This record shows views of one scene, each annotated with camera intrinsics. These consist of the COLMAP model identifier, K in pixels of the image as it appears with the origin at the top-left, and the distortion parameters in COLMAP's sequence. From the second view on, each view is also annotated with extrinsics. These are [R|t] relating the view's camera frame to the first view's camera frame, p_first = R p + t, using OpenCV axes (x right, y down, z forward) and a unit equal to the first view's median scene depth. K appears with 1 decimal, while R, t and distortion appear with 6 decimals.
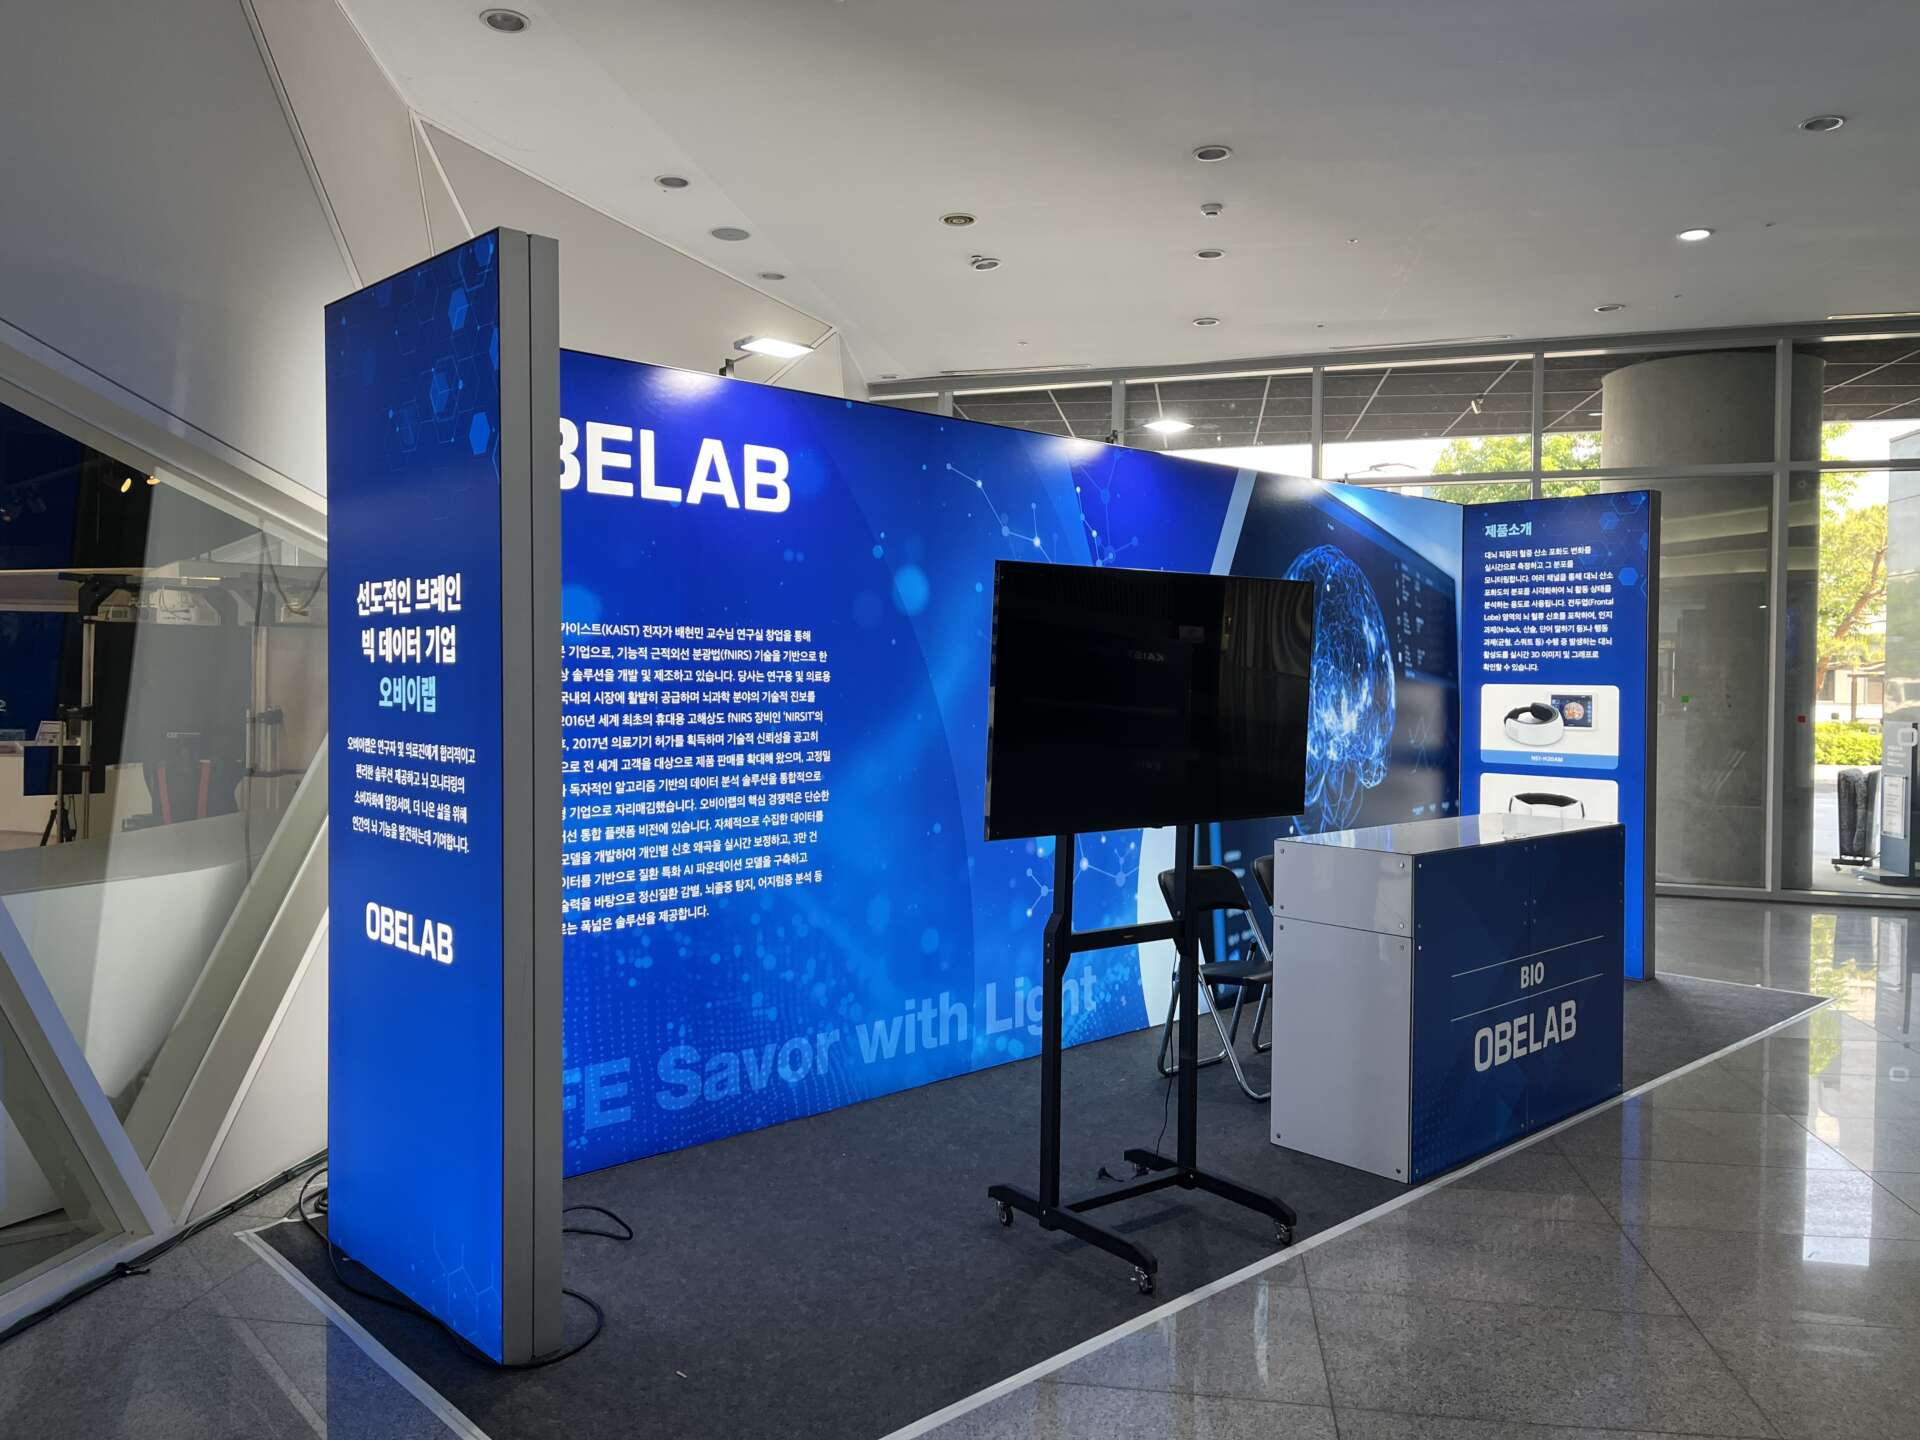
lens RADIAL K [[1451.3, 0, 969.2], [0, 1451.3, 687.0], [0, 0, 1]] dist [0.046040, 0.010110]
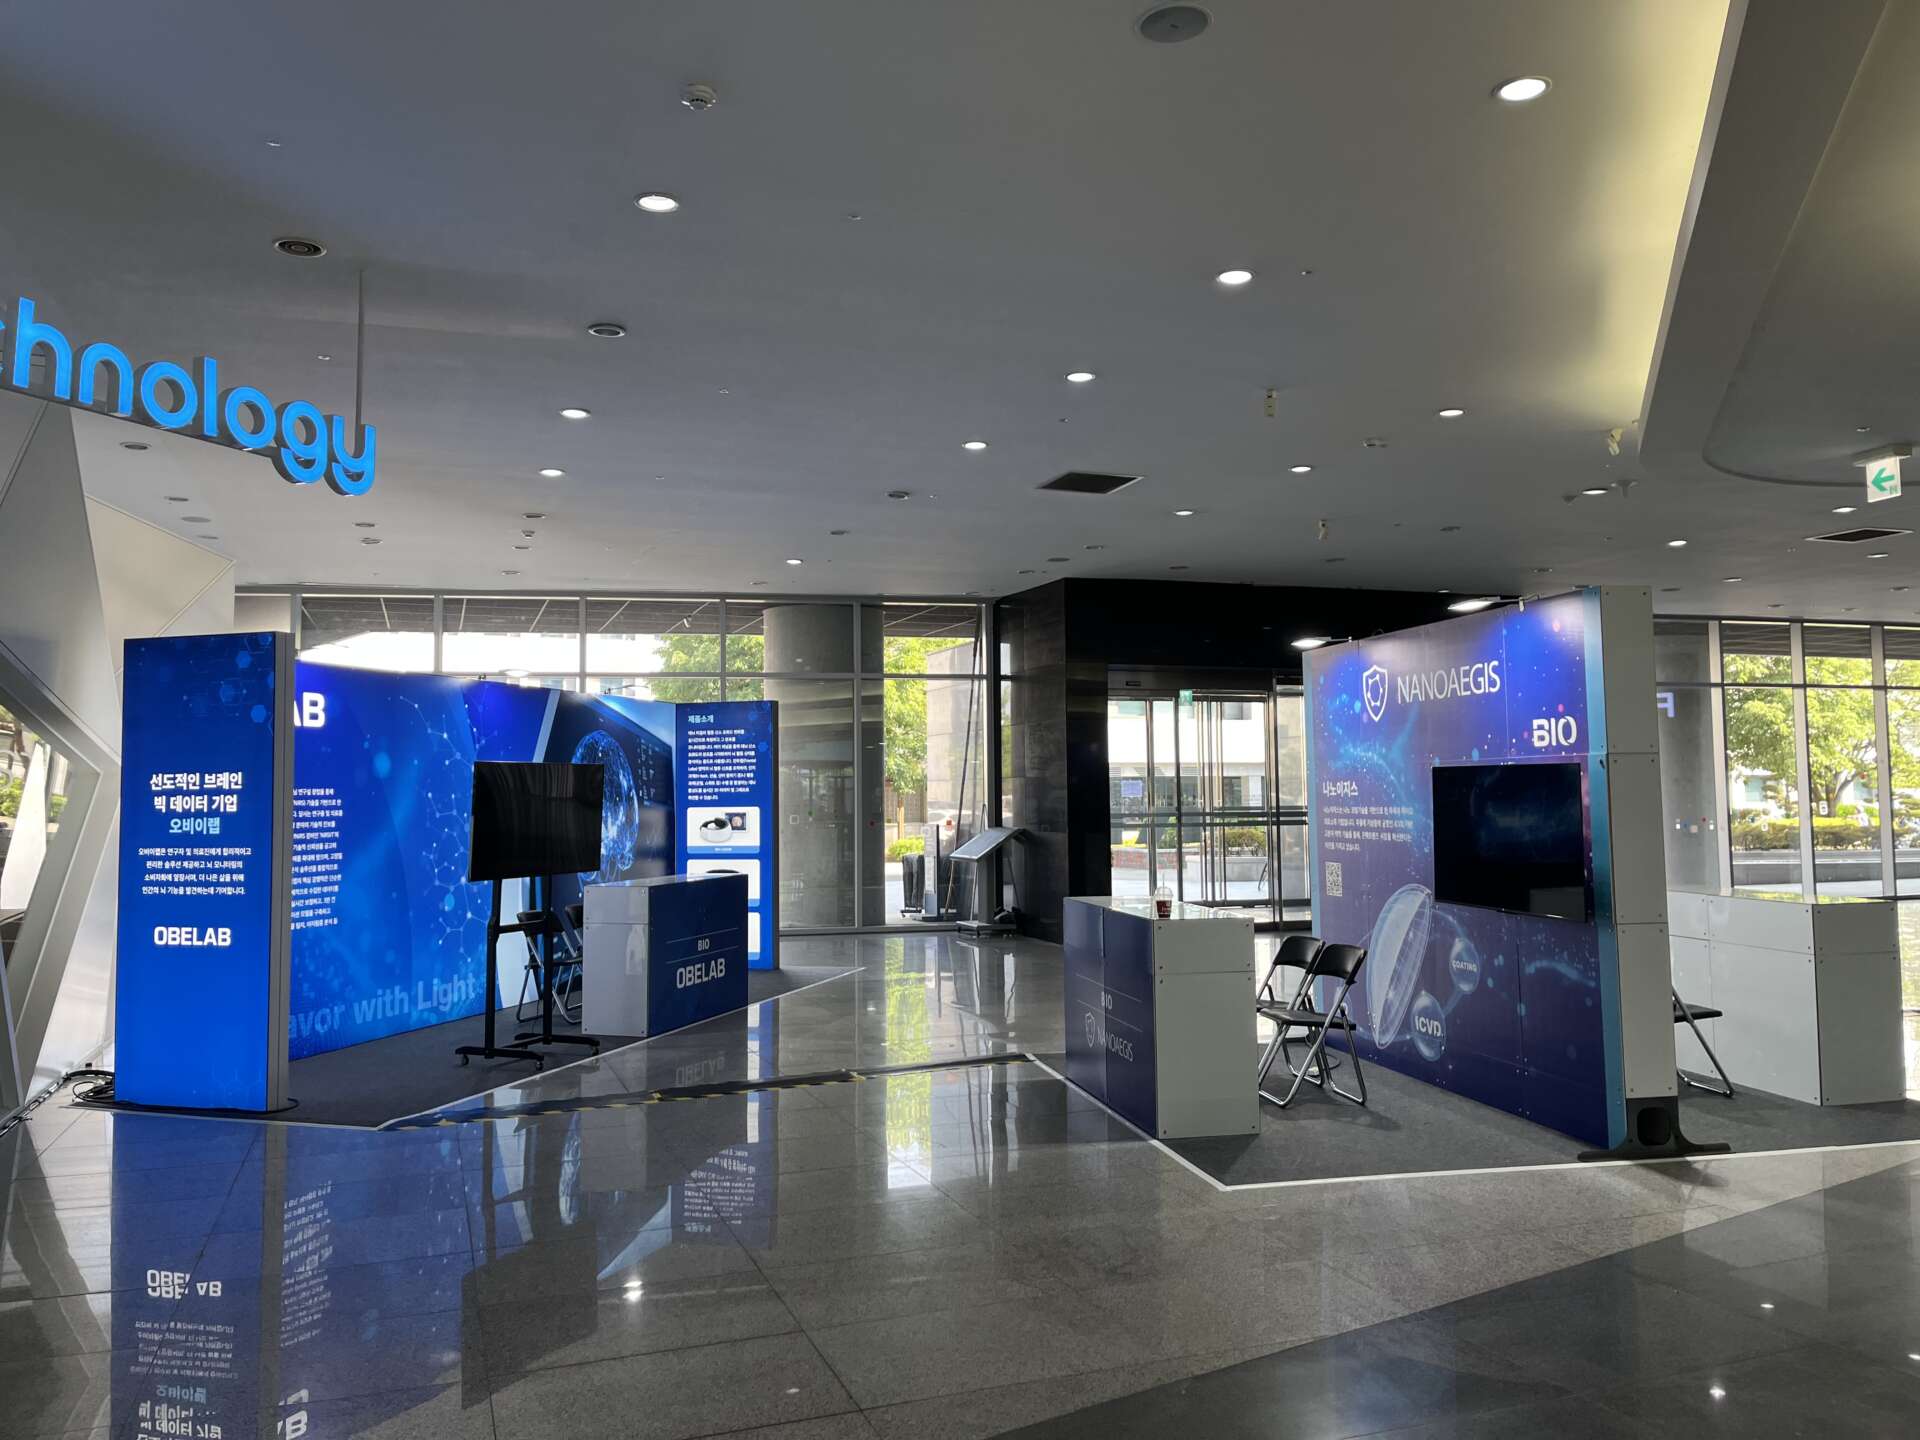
lens RADIAL K [[1451.3, 0, 953.2], [0, 1451.3, 714.3], [0, 0, 1]] dist [0.046040, 0.010110]
pose [[0.876610, 0.007898, 0.481137, -0.308615], [0.024090, 0.997891, -0.060272, -0.001624], [-0.480599, 0.064426, 0.874571, -1.014671]]
